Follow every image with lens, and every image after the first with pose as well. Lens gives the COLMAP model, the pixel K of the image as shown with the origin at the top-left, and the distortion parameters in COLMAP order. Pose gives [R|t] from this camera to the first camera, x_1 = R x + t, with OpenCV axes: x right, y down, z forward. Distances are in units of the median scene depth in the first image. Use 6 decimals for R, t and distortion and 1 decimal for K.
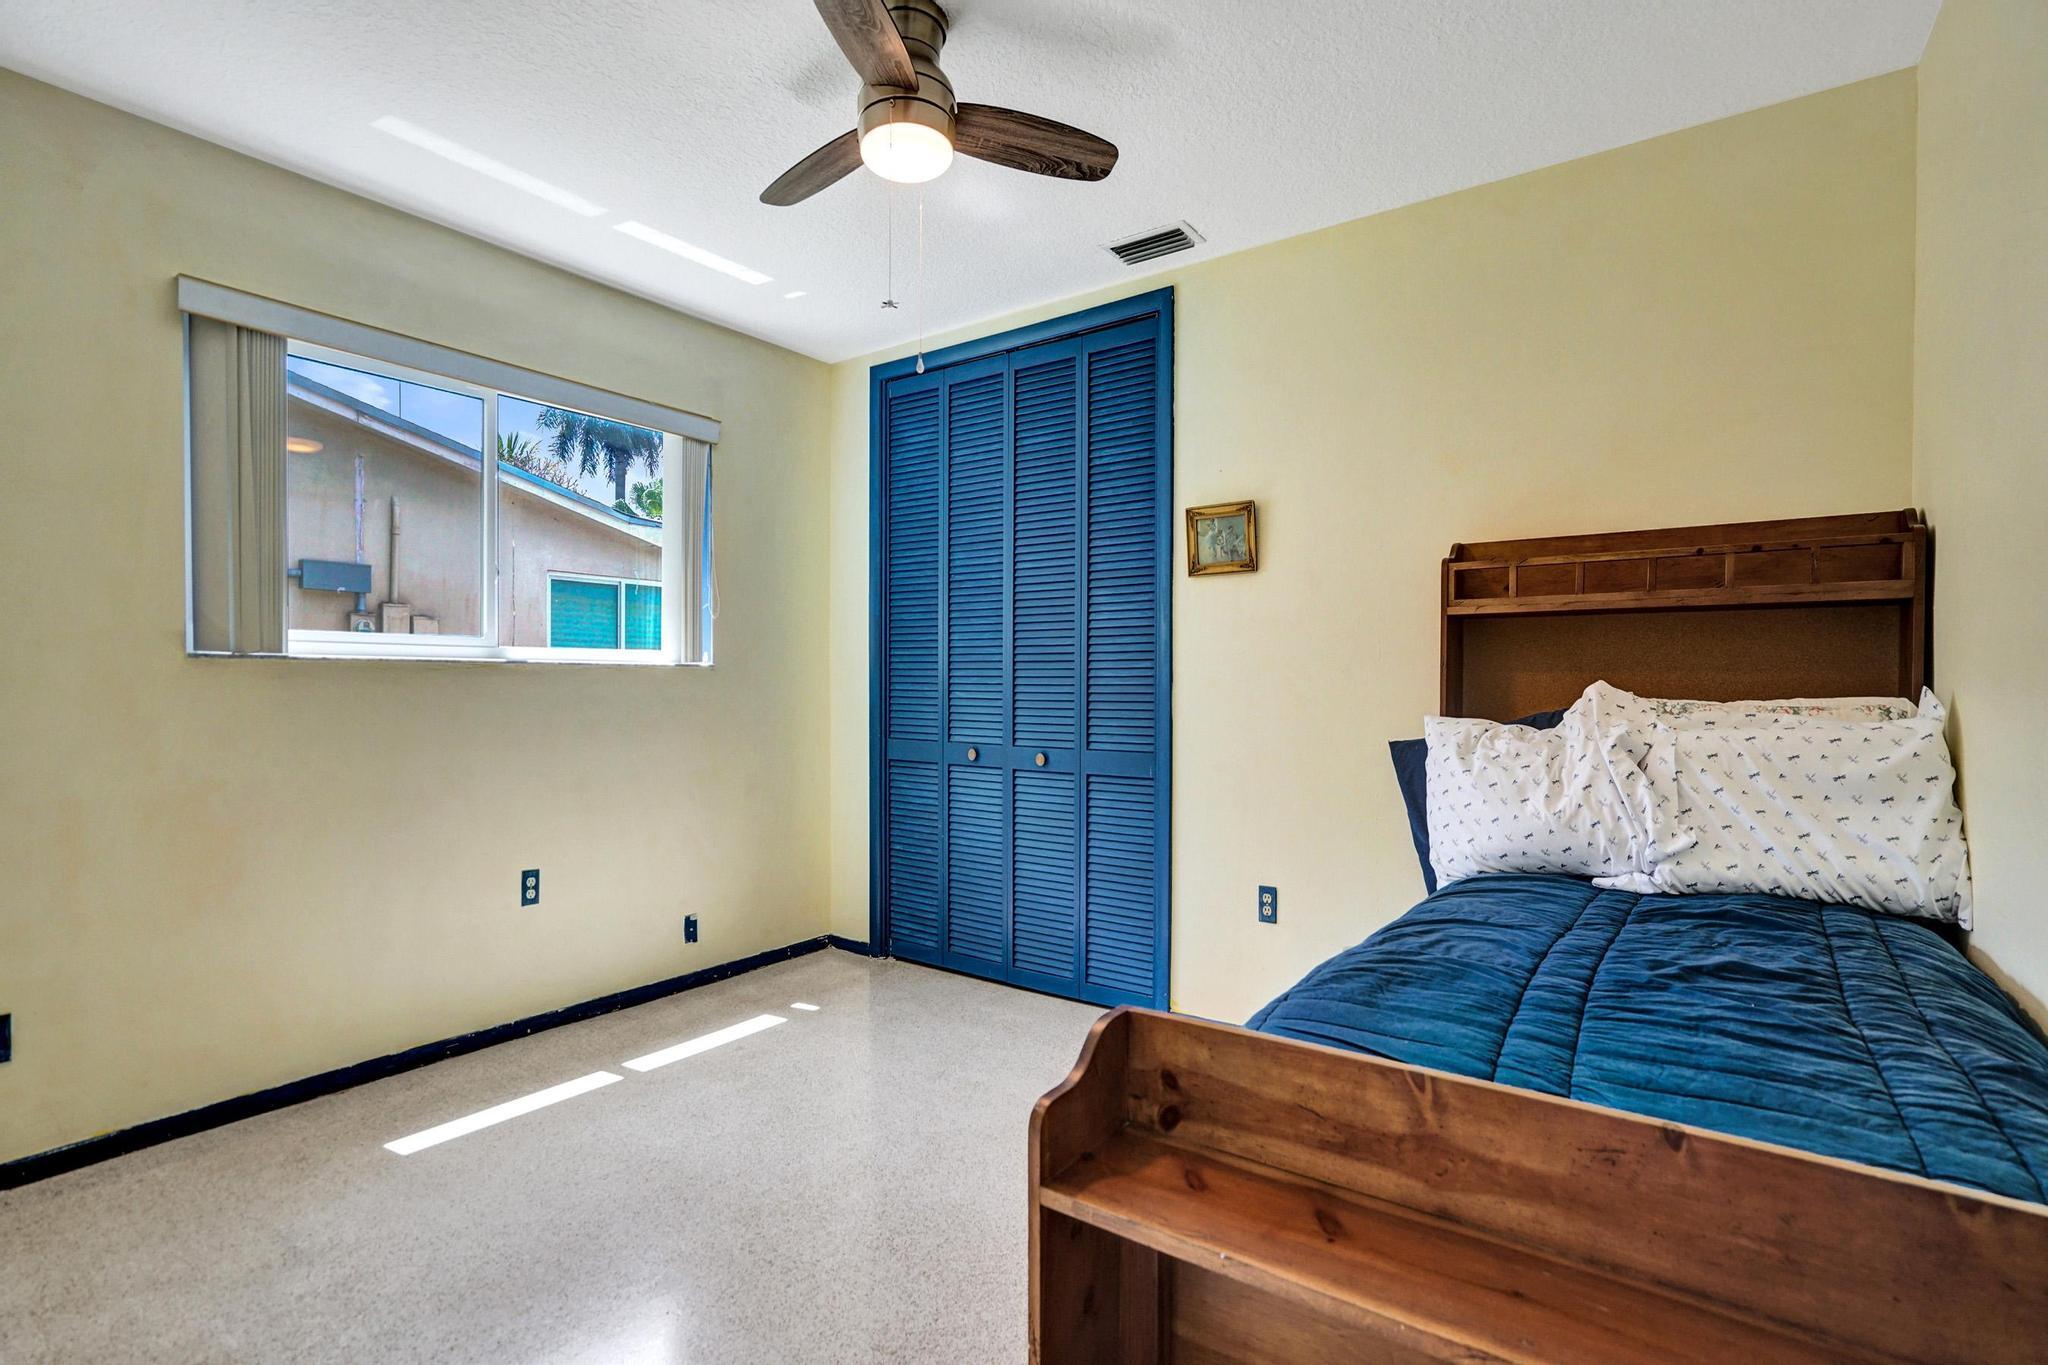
lens RADIAL K [[962.4, 0, 1024.0], [0, 962.4, 682.5], [0, 0, 1]] dist [-0.031300, 0.022300]
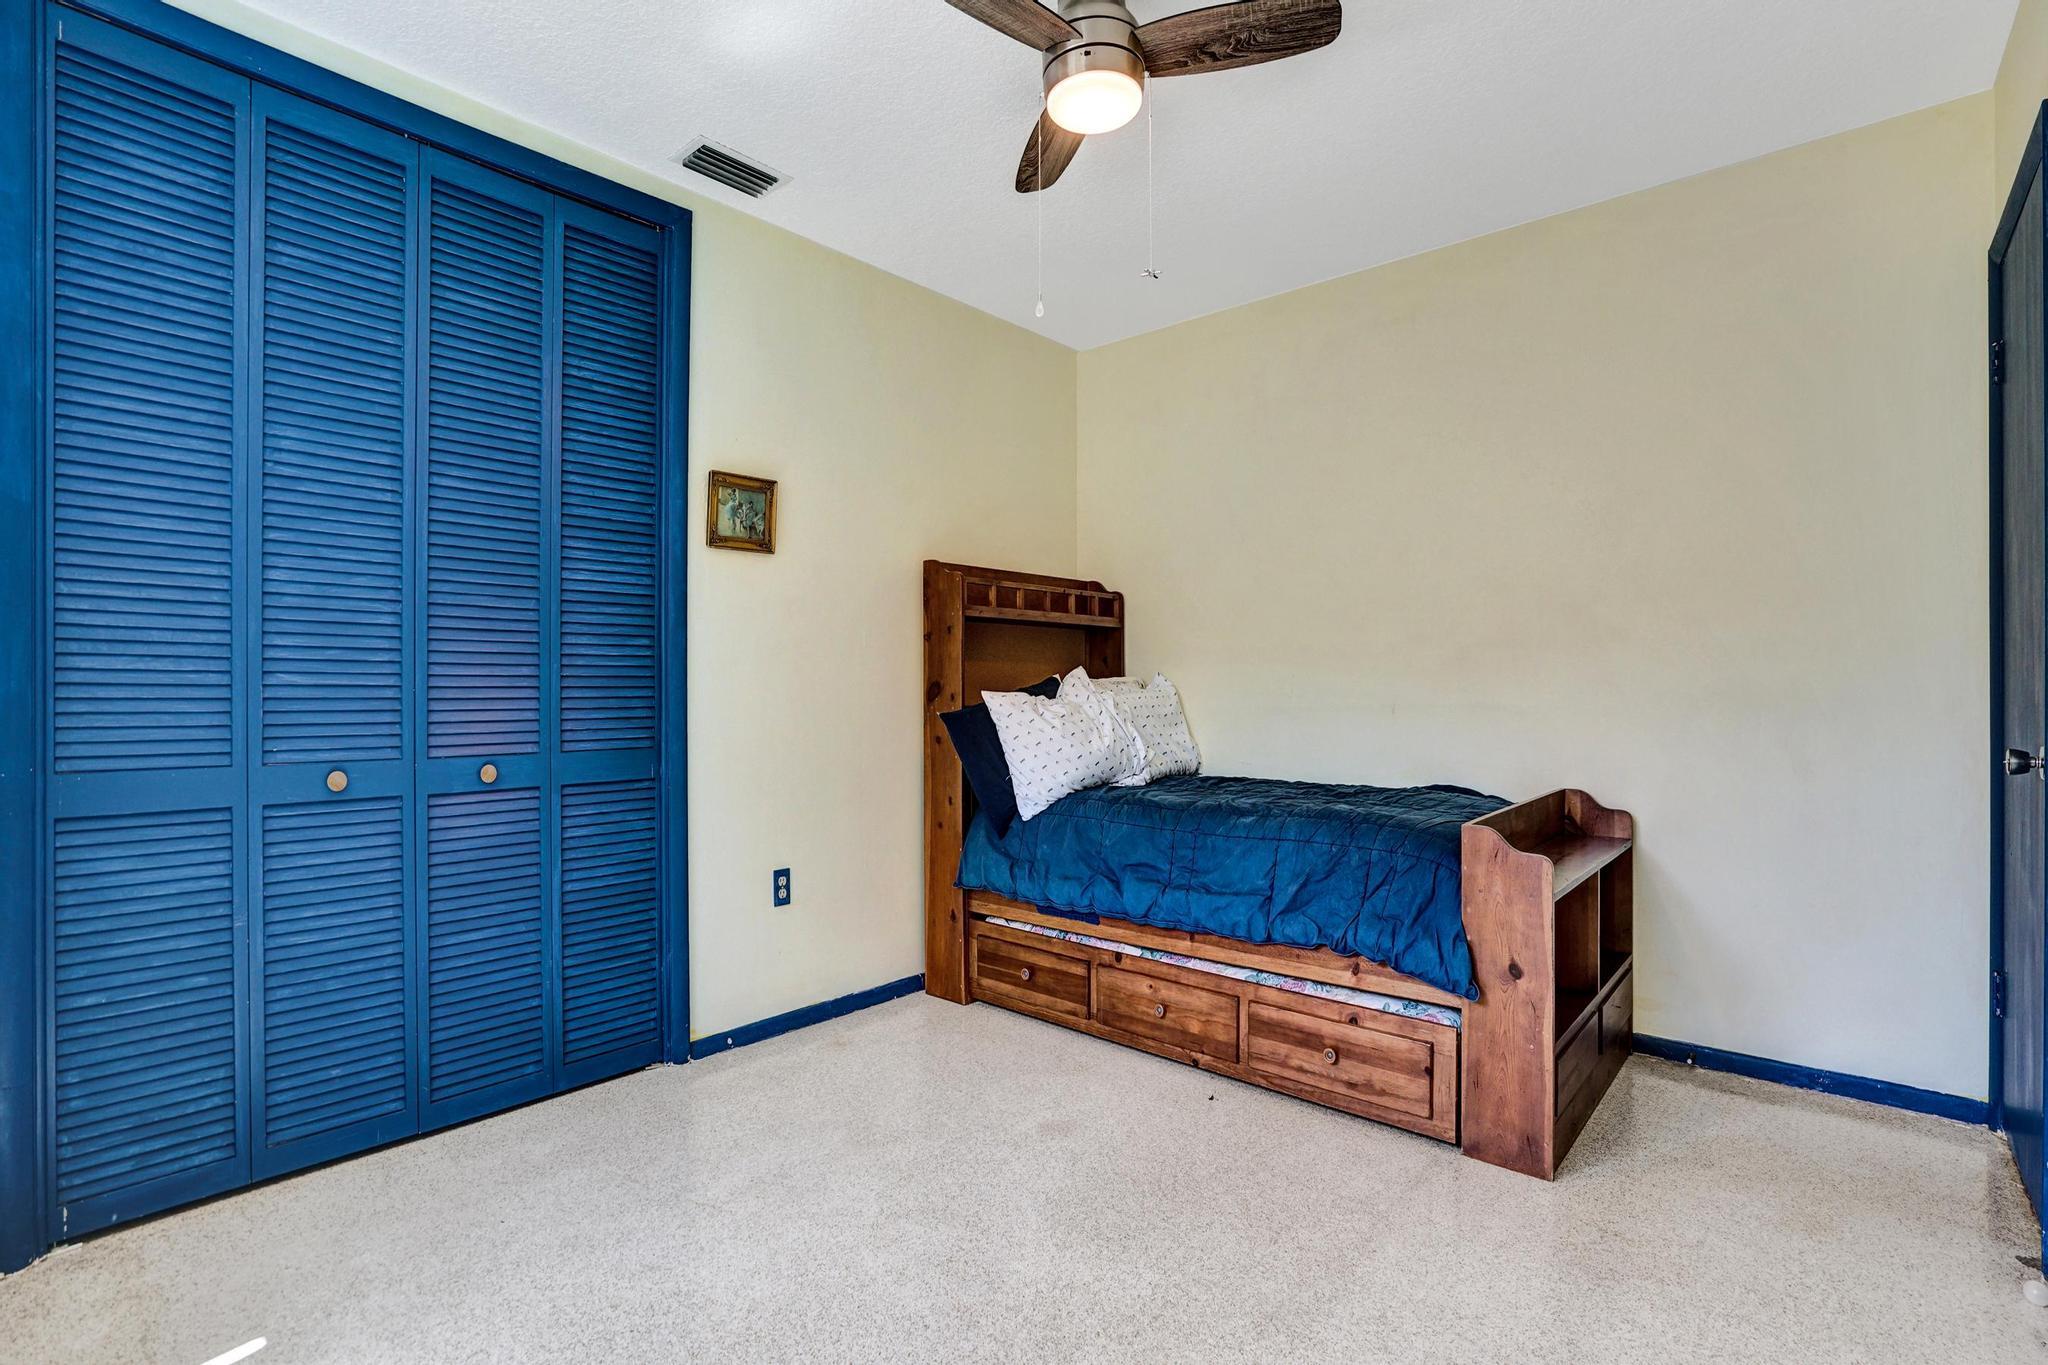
lens RADIAL K [[962.4, 0, 1024.0], [0, 962.4, 682.5], [0, 0, 1]] dist [-0.031300, 0.022300]
pose [[0.110427, 0.002522, 0.993881, -0.689532], [0.002359, 0.999993, -0.002800, 0.020243], [-0.993881, 0.002654, 0.110421, 0.614679]]
